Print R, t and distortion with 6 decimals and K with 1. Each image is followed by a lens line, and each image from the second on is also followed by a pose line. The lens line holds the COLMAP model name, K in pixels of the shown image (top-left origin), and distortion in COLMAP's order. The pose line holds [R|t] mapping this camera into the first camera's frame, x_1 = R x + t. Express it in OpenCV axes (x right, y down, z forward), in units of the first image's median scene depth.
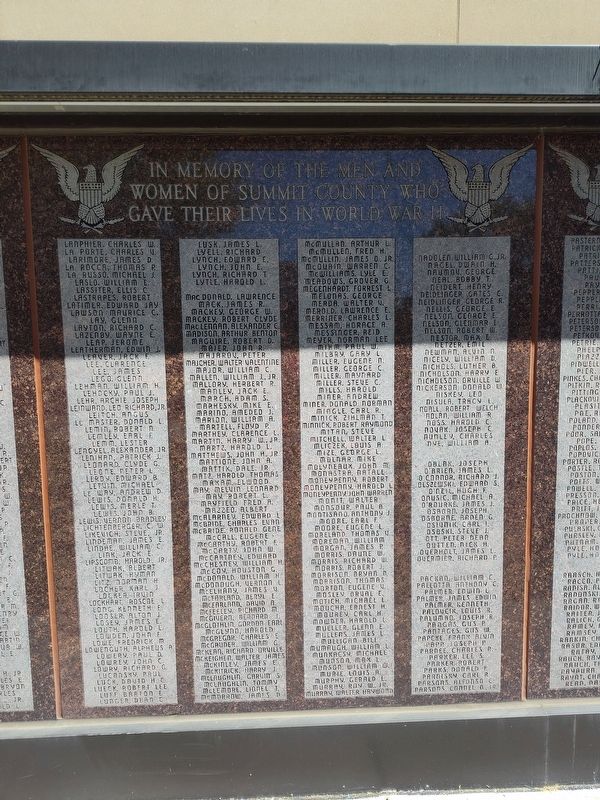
lens RADIAL K [[563.9, 0, 300.0], [0, 563.9, 400.0], [0, 0, 1]] dist [0.002048, -0.004569]
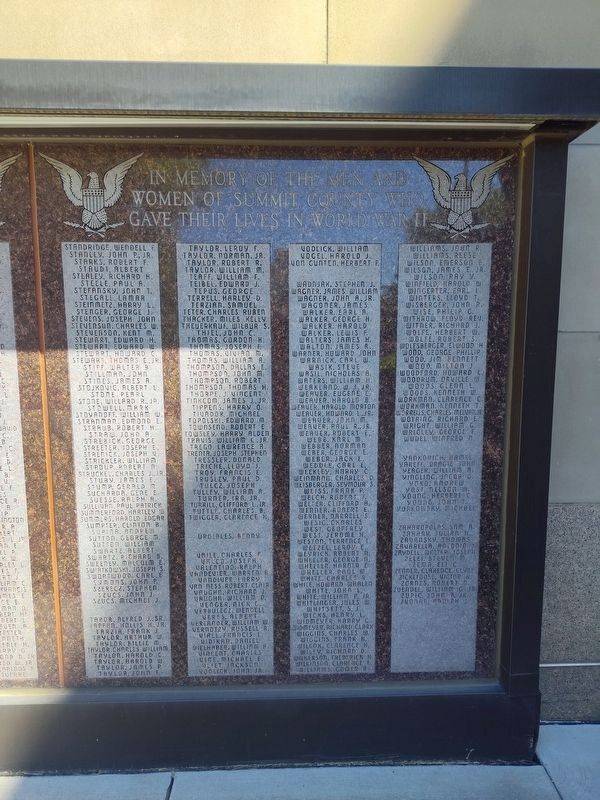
lens RADIAL K [[530.0, 0, 276.5], [0, 530.0, 405.3], [0, 0, 1]] dist [-0.000908, -0.001835]
pose [[0.999705, 0.014527, -0.019457, 1.489837], [-0.014183, 0.999743, 0.017675, -0.028398], [0.019708, -0.017394, 0.999654, 0.062732]]
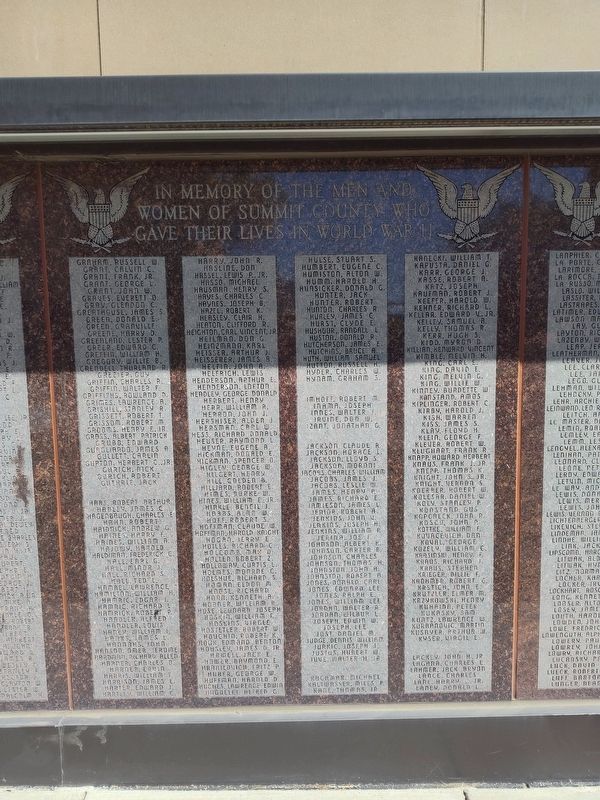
lens RADIAL K [[536.5, 0, 277.8], [0, 536.5, 403.4], [0, 0, 1]] dist [-0.000341, -0.003133]
pose [[0.999400, 0.001931, -0.034570, -0.896296], [-0.002280, 0.999947, -0.010042, 0.016883], [0.034548, 0.010115, 0.999352, -0.037651]]
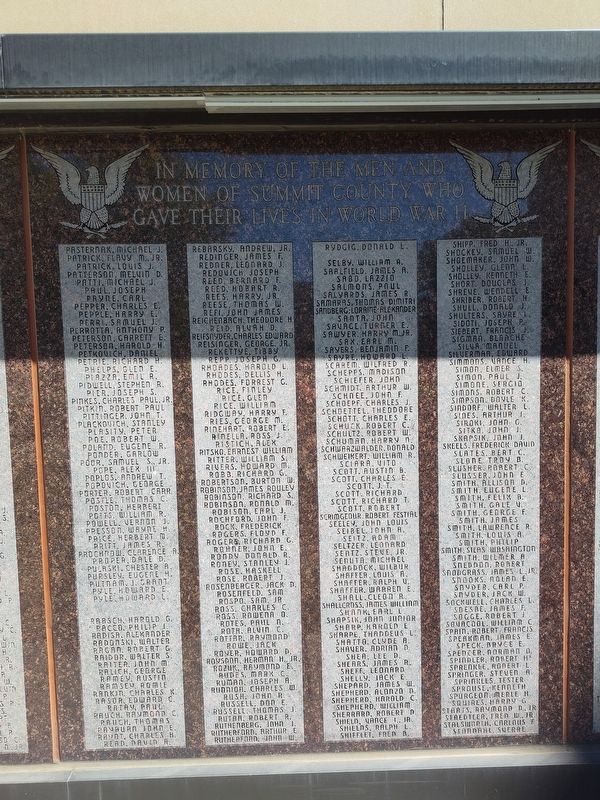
lens RADIAL K [[606.8, 0, 304.3], [0, 606.8, 396.2], [0, 0, 1]] dist [0.001821, -0.002789]
pose [[0.999816, -0.004198, -0.018708, 0.453948], [0.003643, 0.999556, -0.029575, -0.008555], [0.018824, 0.029502, 0.999387, 0.018865]]
